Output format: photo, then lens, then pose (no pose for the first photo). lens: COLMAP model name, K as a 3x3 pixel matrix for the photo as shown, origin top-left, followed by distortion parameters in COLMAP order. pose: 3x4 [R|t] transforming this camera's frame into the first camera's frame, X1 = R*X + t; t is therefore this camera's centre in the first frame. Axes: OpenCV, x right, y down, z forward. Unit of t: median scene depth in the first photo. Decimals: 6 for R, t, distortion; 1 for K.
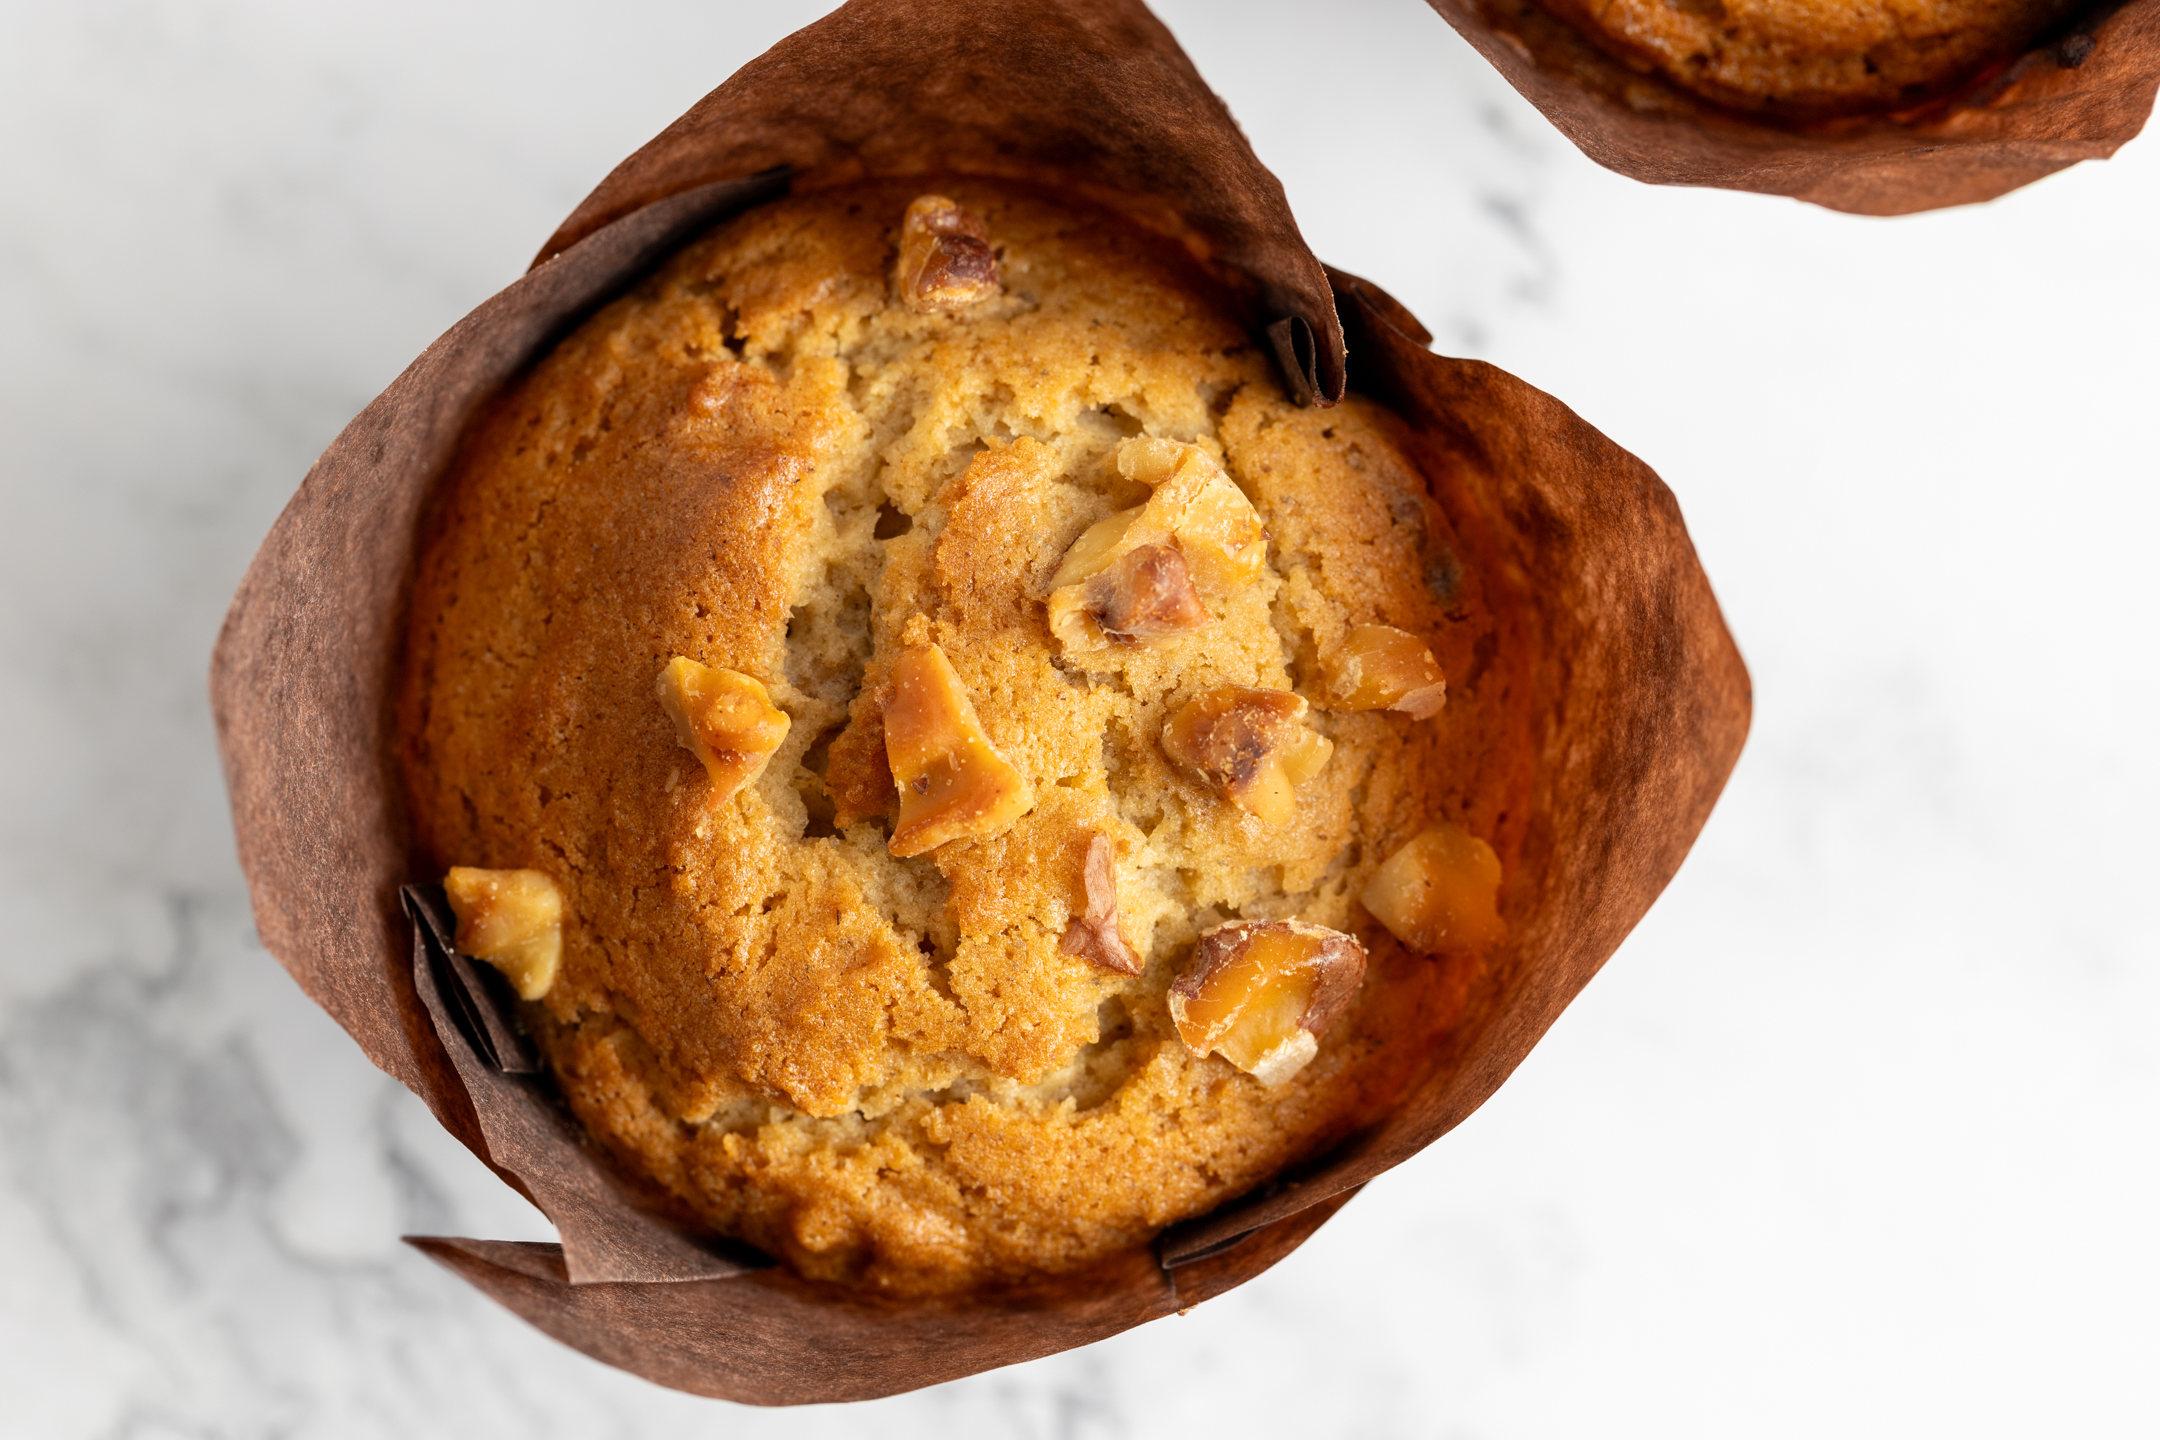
lens RADIAL K [[7463.7, 0, 1080.0], [0, 7463.7, 720.0], [0, 0, 1]] dist [-0.066015, 1.927227]
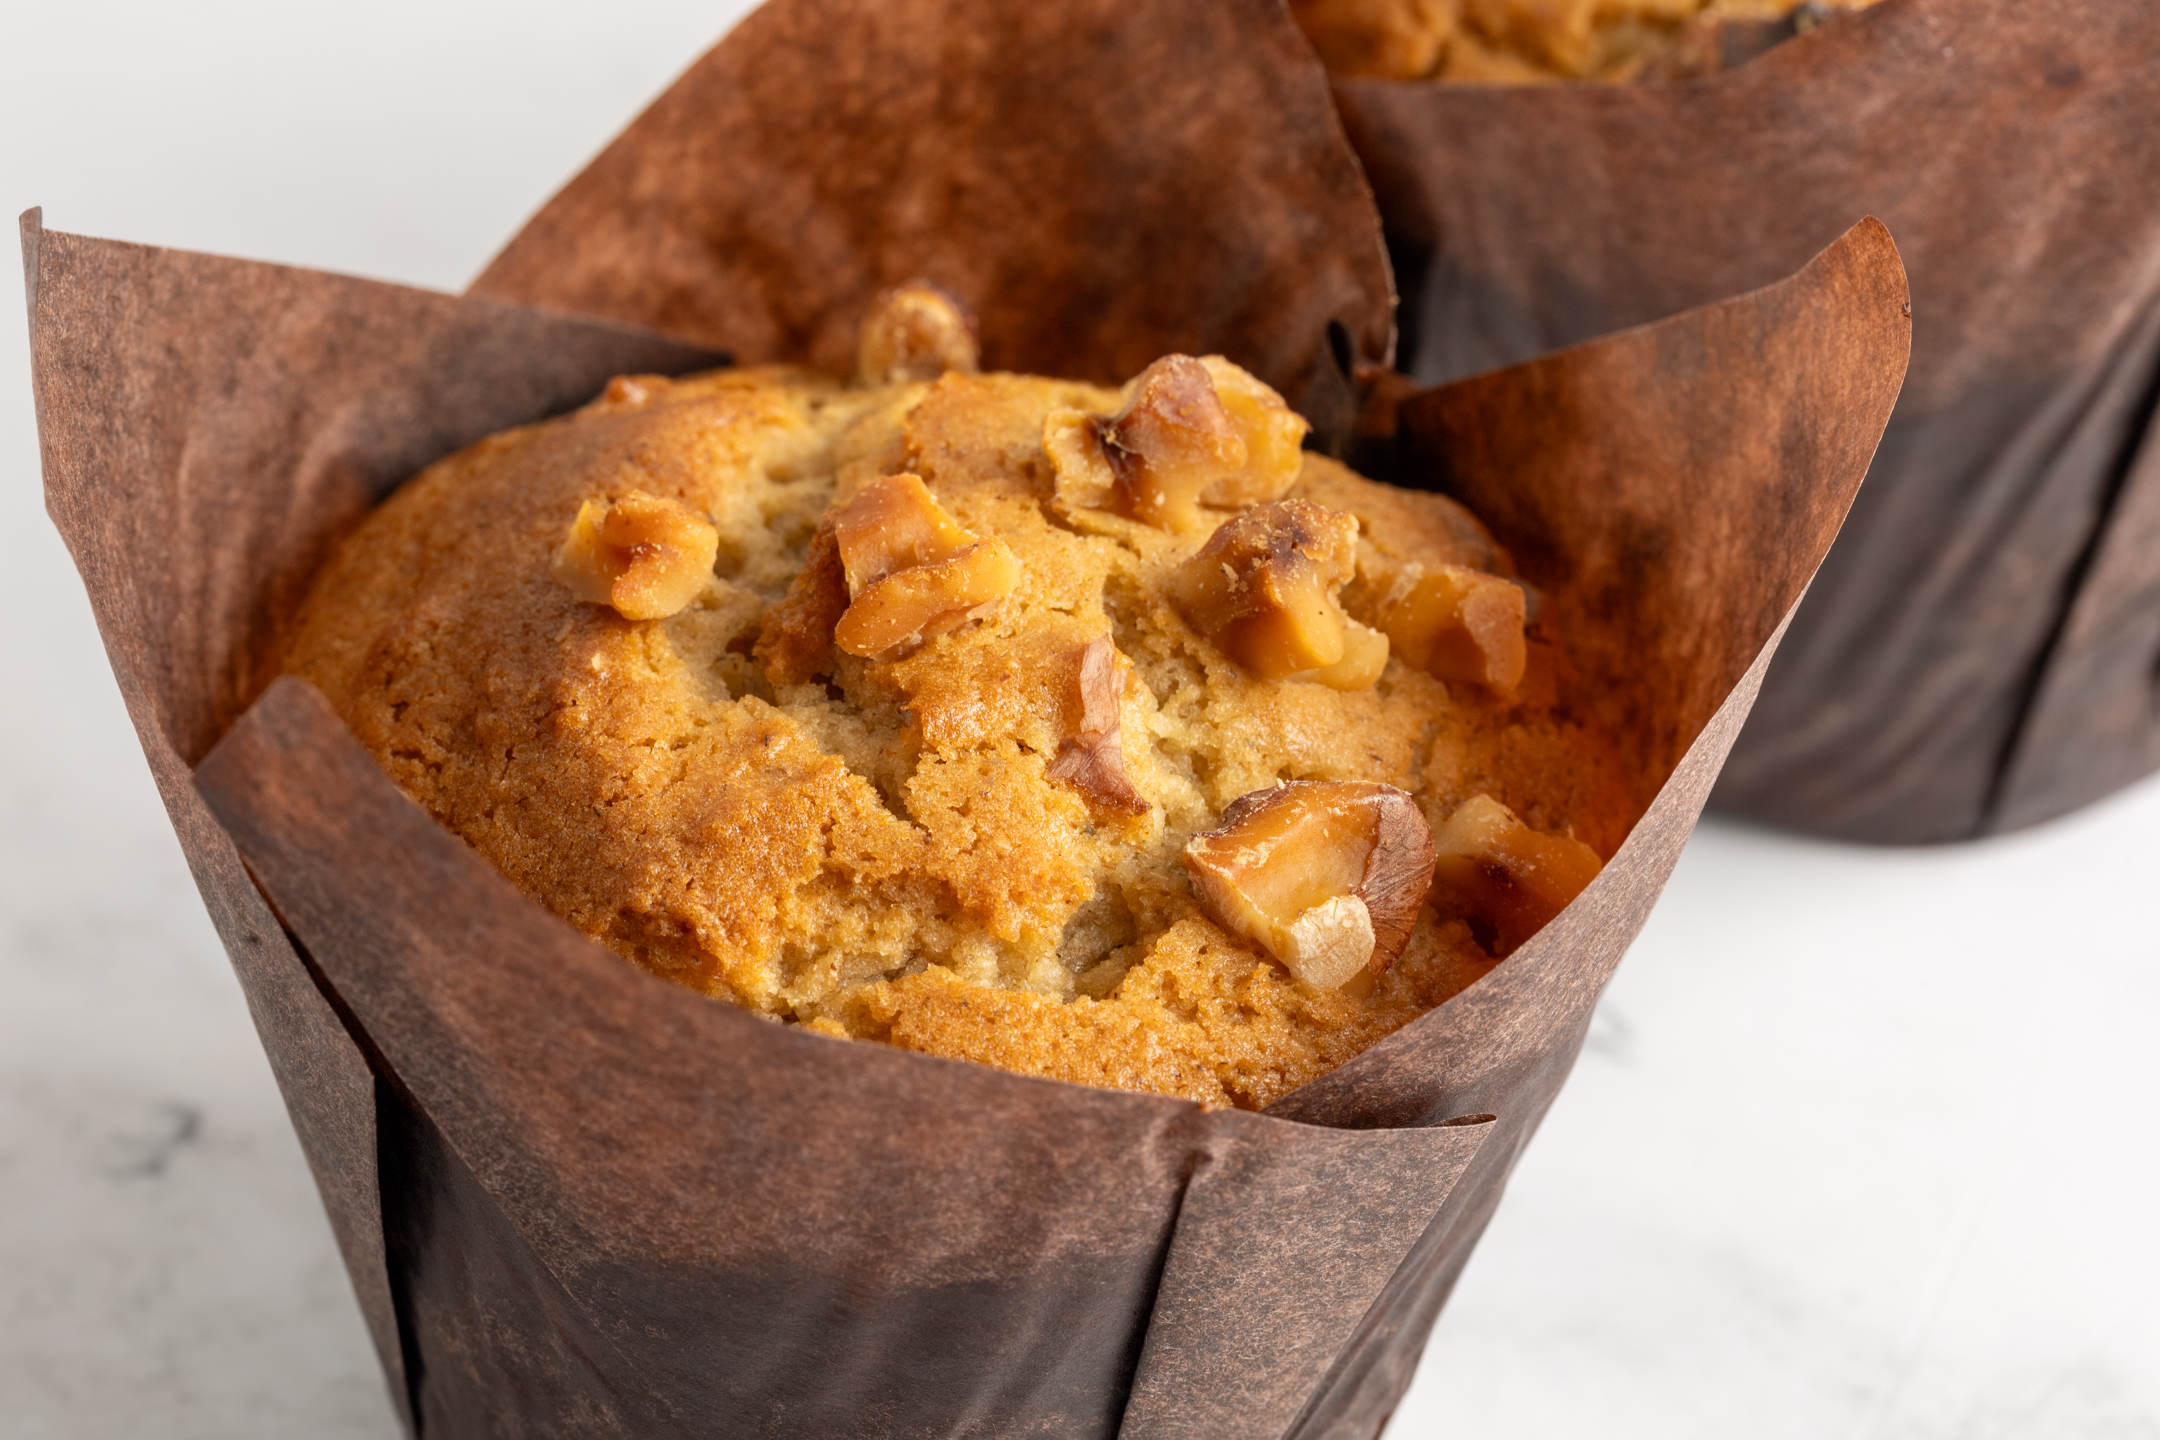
lens RADIAL K [[7463.7, 0, 1080.0], [0, 7463.7, 720.0], [0, 0, 1]] dist [-0.066015, 1.927227]
pose [[0.999518, 0.026310, 0.016480, -0.012345], [-0.006617, 0.699196, -0.714900, 0.587021], [-0.030332, 0.714446, 0.699033, 0.445931]]
